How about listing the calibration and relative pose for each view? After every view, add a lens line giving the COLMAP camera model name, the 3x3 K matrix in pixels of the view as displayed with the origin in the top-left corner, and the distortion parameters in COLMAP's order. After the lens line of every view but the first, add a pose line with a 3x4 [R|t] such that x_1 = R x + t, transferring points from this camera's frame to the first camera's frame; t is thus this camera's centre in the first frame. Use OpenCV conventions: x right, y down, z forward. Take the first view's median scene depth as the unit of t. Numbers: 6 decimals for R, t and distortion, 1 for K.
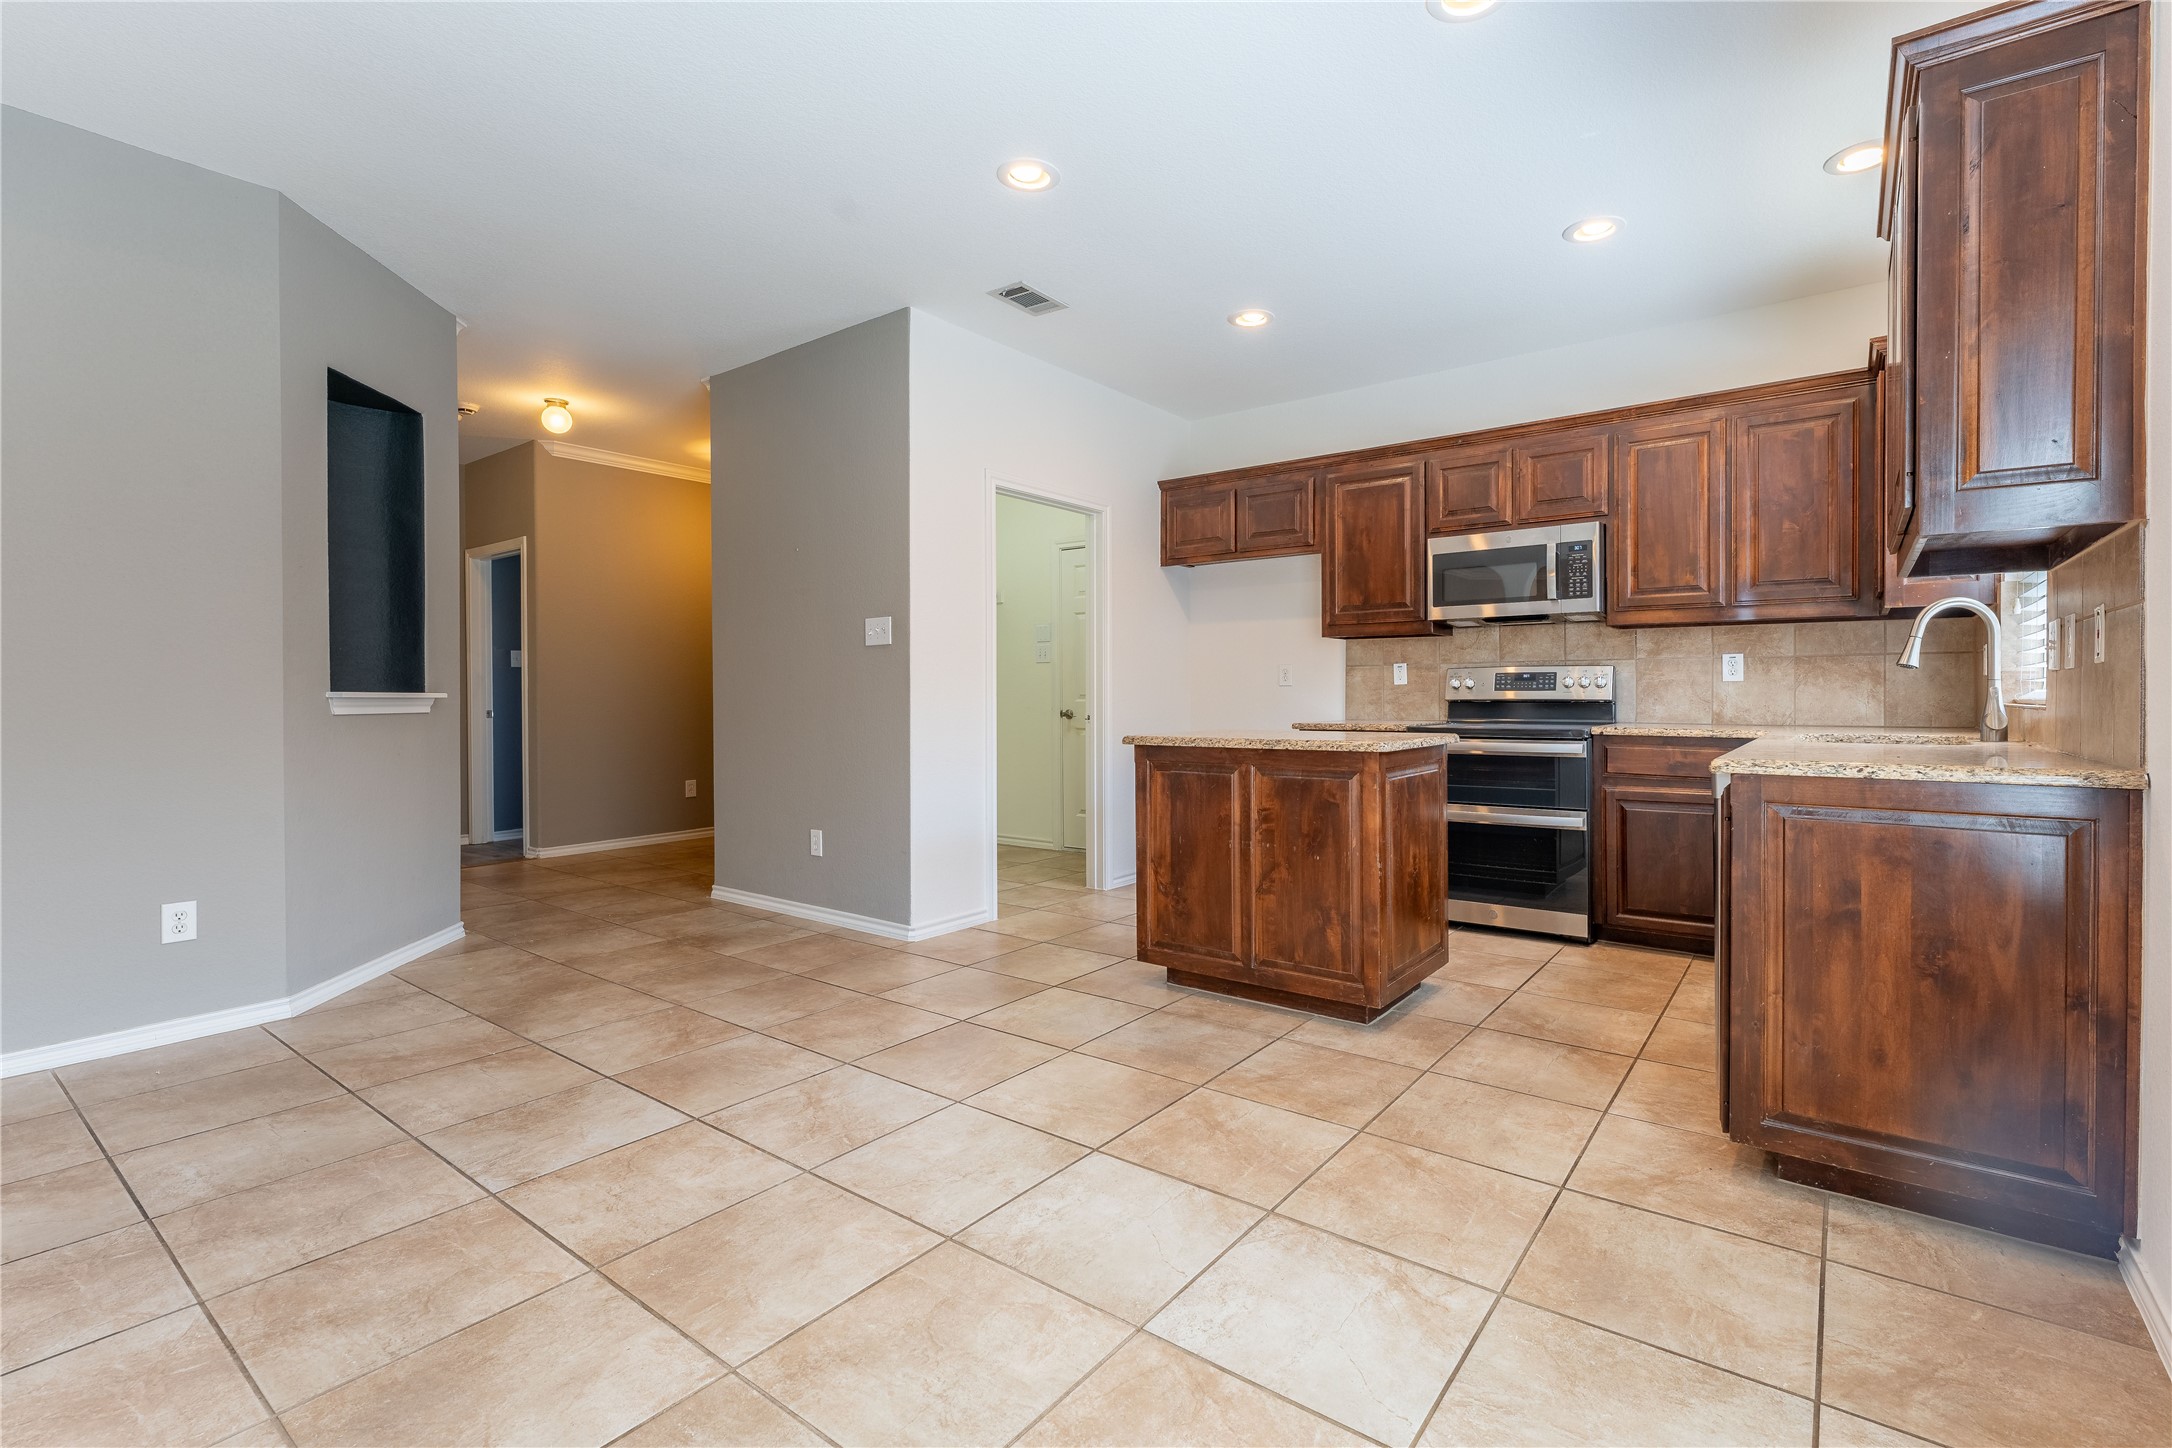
lens RADIAL K [[945.7, 0, 1156.2], [0, 945.7, 707.6], [0, 0, 1]] dist [-0.000792, 0.000281]
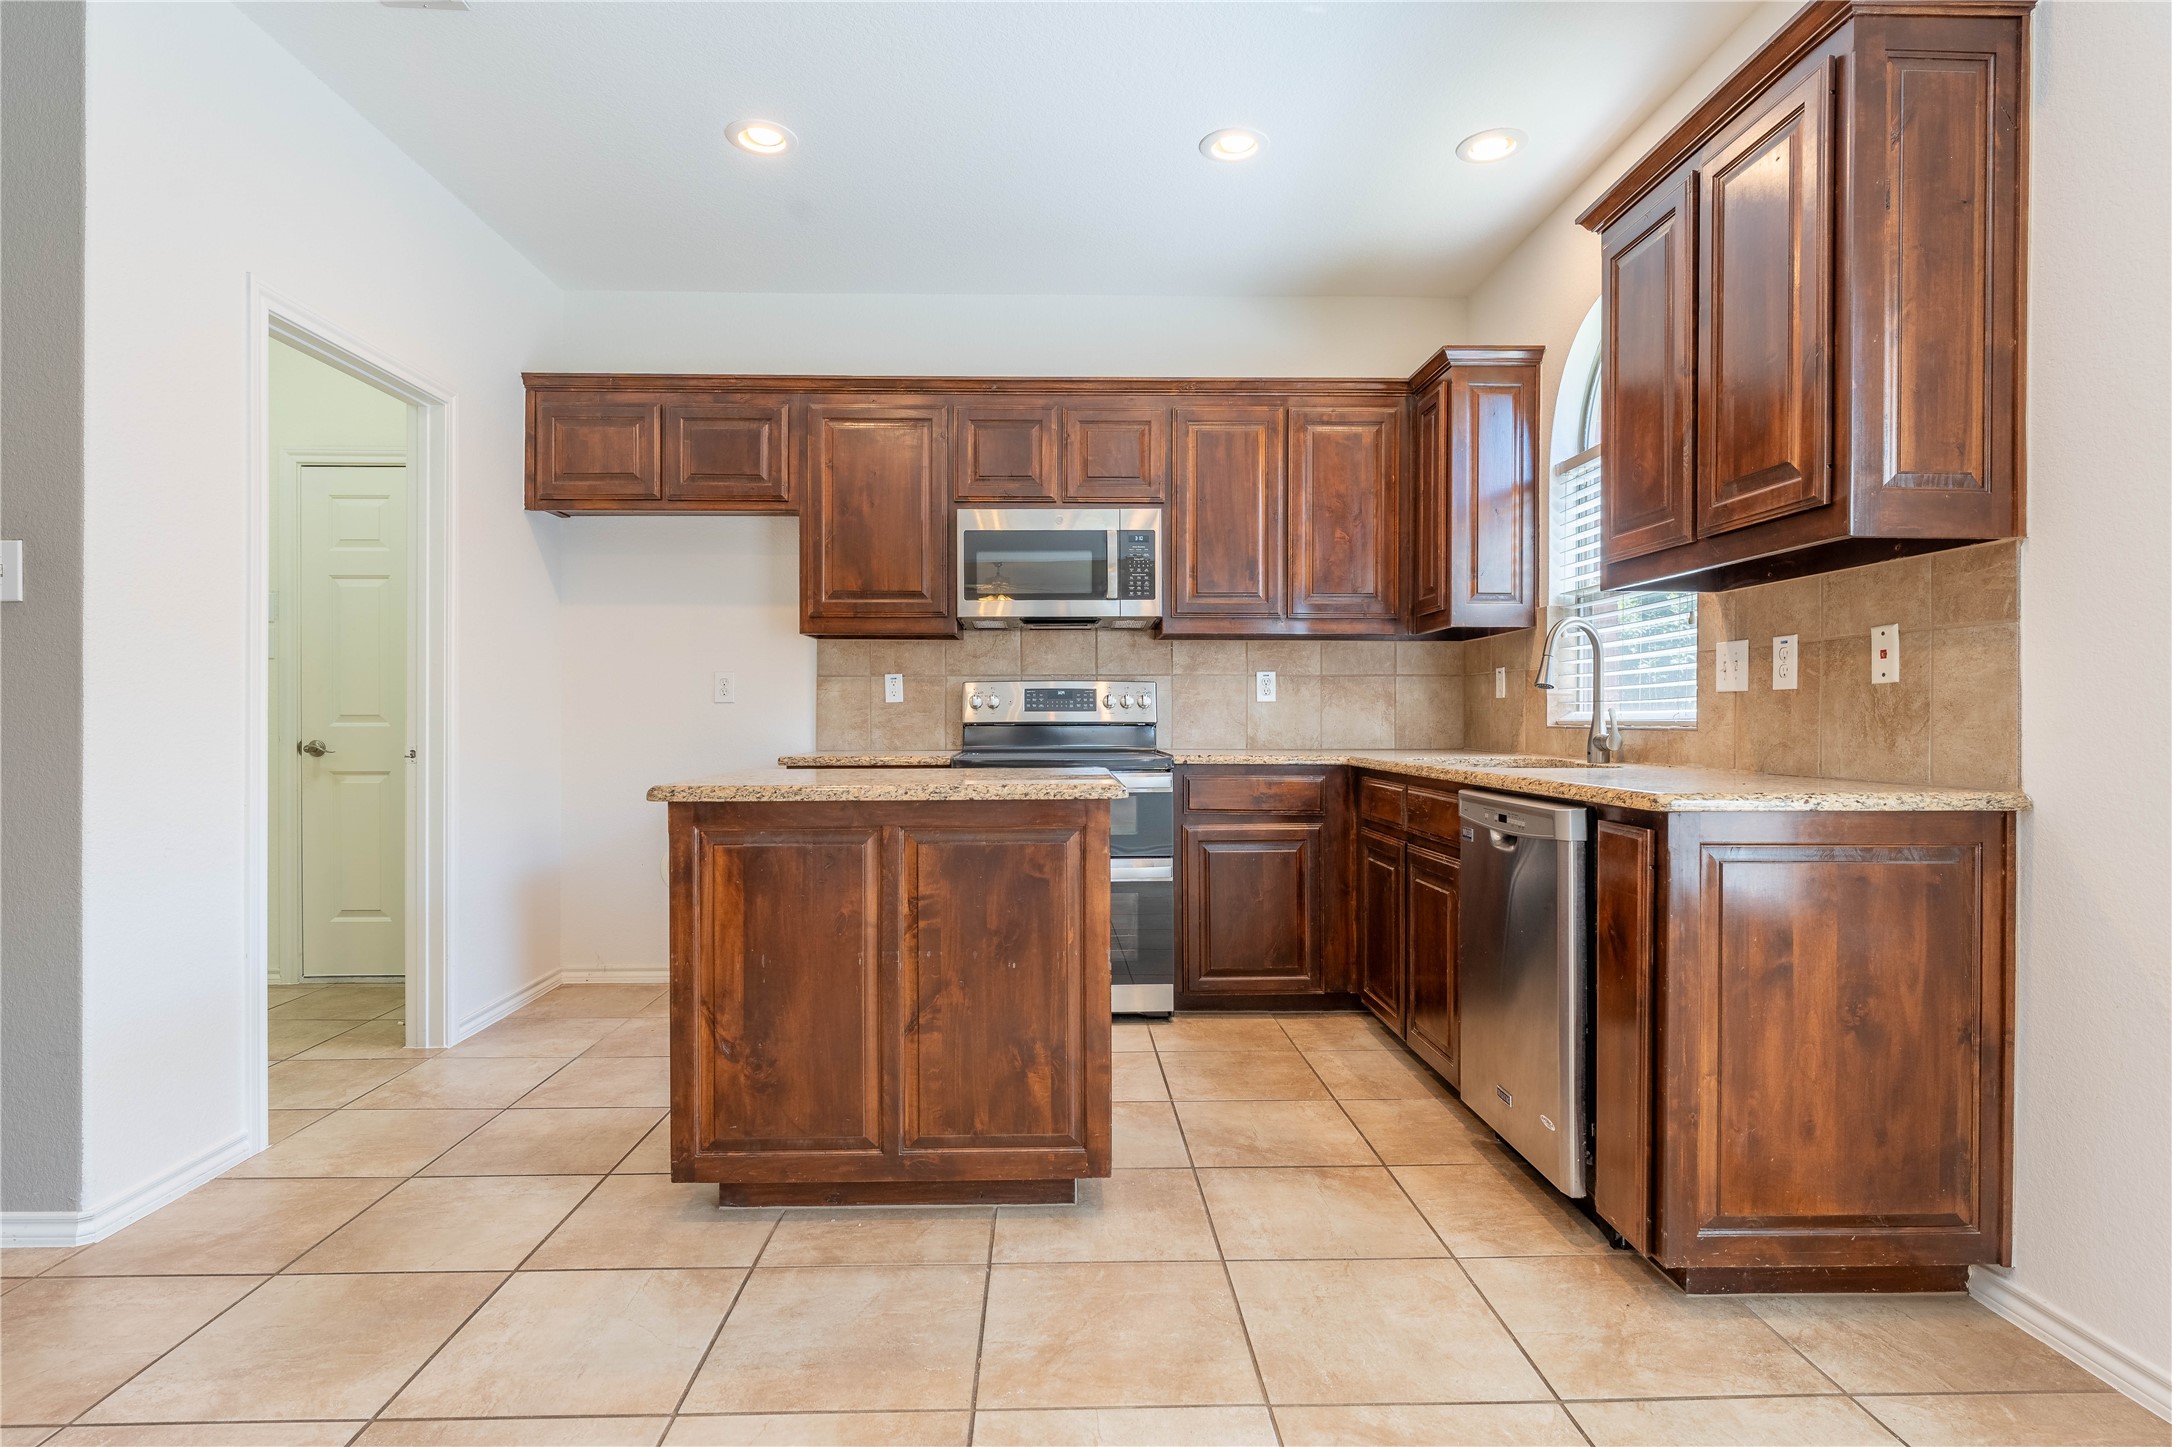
lens RADIAL K [[1106.7, 0, 1055.6], [0, 1106.7, 718.5], [0, 0, 1]] dist [-0.001798, 0.001047]
pose [[0.810205, 0.000390, 0.586147, -0.243719], [0.007171, 0.999918, -0.010578, -0.002365], [-0.586103, 0.012774, 0.810136, 0.353767]]
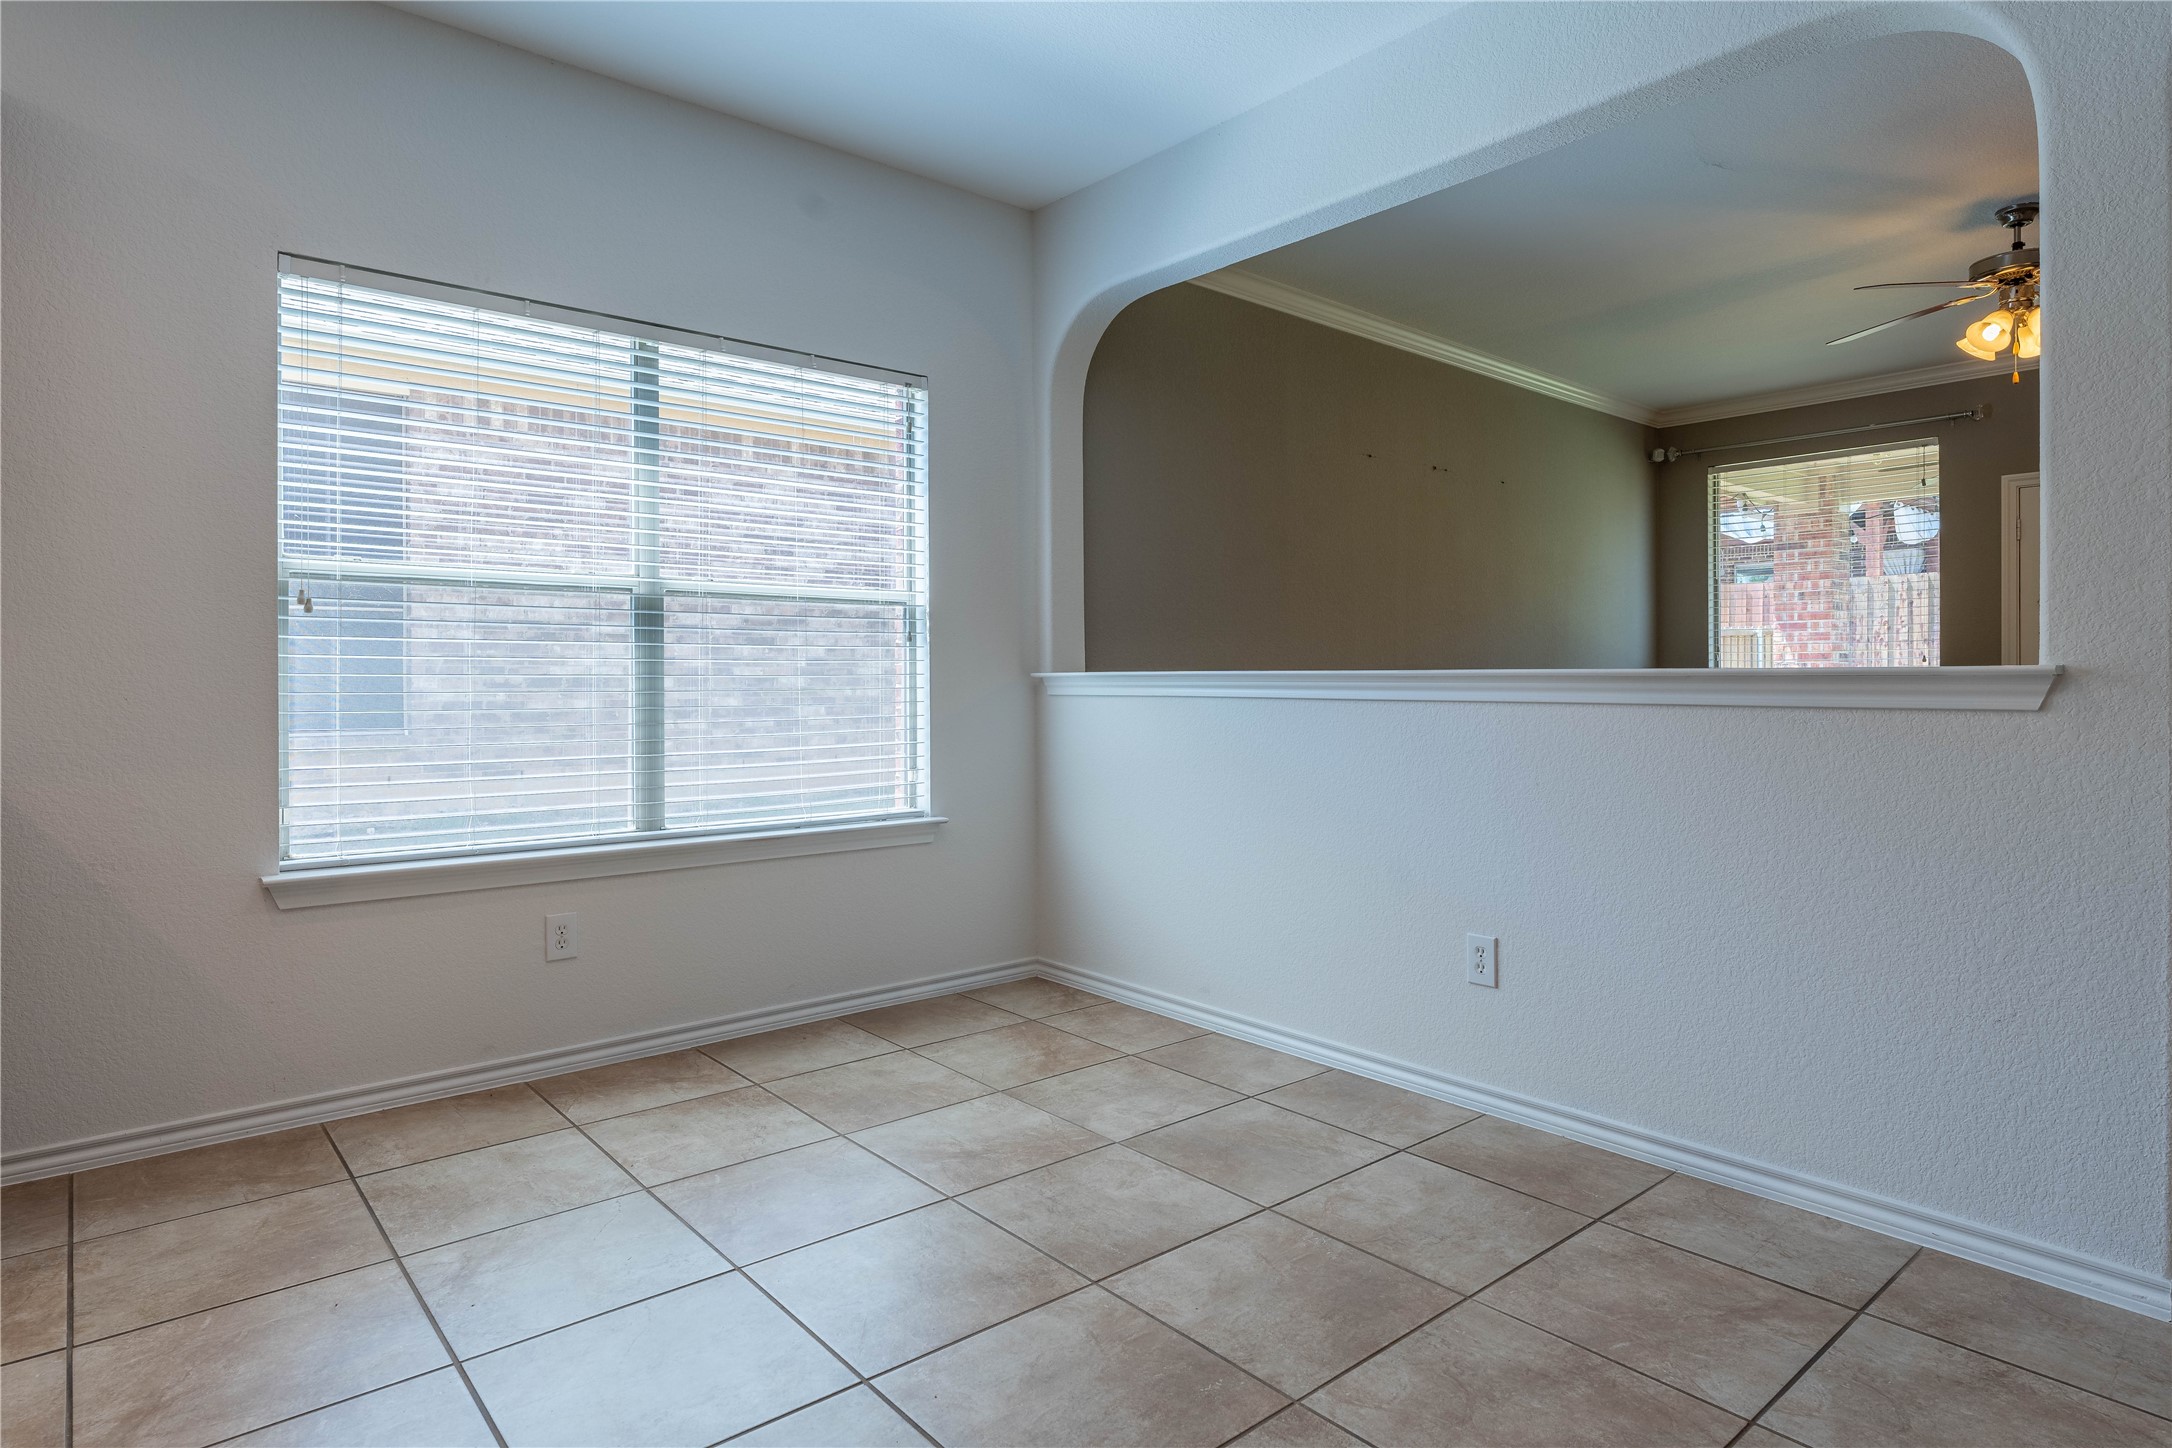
lens RADIAL K [[1169.3, 0, 1125.0], [0, 1169.3, 693.5], [0, 0, 1]] dist [0.007396, -0.005227]
pose [[-0.973597, 0.002010, 0.228263, -0.376919], [0.006225, 0.999823, 0.017748, -0.008979], [-0.228187, 0.018700, -0.973438, 1.095808]]
